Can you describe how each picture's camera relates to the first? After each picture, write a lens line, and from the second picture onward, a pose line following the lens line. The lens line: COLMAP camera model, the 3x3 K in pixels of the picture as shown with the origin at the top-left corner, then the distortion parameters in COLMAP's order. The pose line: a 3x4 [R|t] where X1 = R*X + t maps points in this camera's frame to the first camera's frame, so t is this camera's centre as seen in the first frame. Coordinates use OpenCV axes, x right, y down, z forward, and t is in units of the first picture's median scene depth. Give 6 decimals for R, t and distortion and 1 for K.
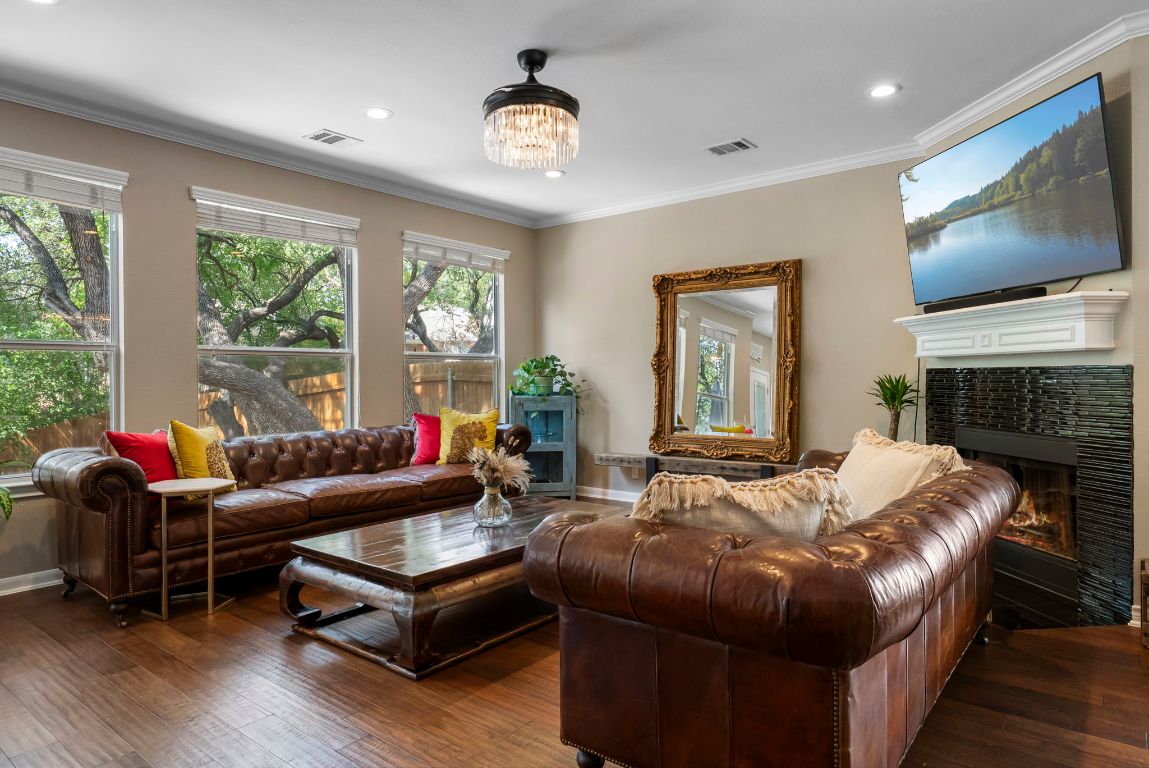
lens RADIAL K [[693.5, 0, 574.7], [0, 693.5, 383.7], [0, 0, 1]] dist [0.000866, 0.000245]
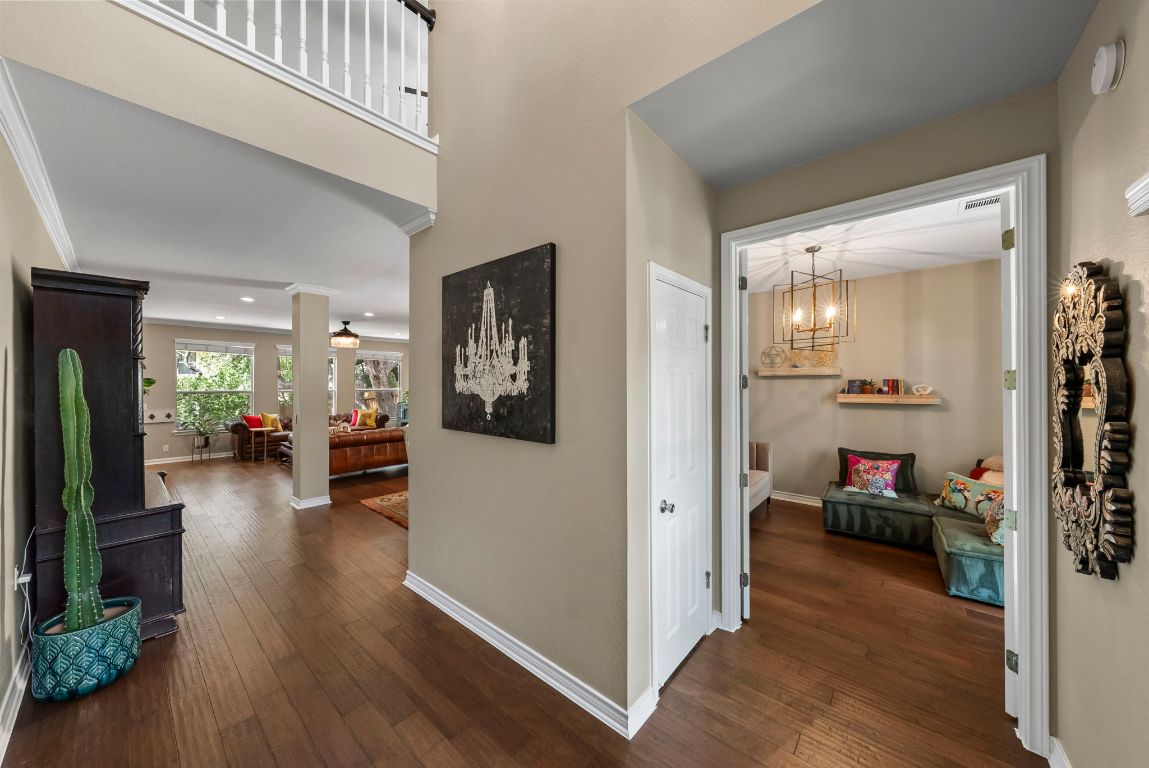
lens RADIAL K [[391.1, 0, 574.4], [0, 391.1, 383.4], [0, 0, 1]] dist [0.001132, 0.000122]
pose [[0.999440, 0.004965, -0.033089, 1.329368], [-0.005197, 0.999963, -0.006925, -0.110693], [0.033053, 0.007093, 0.999428, -1.202413]]
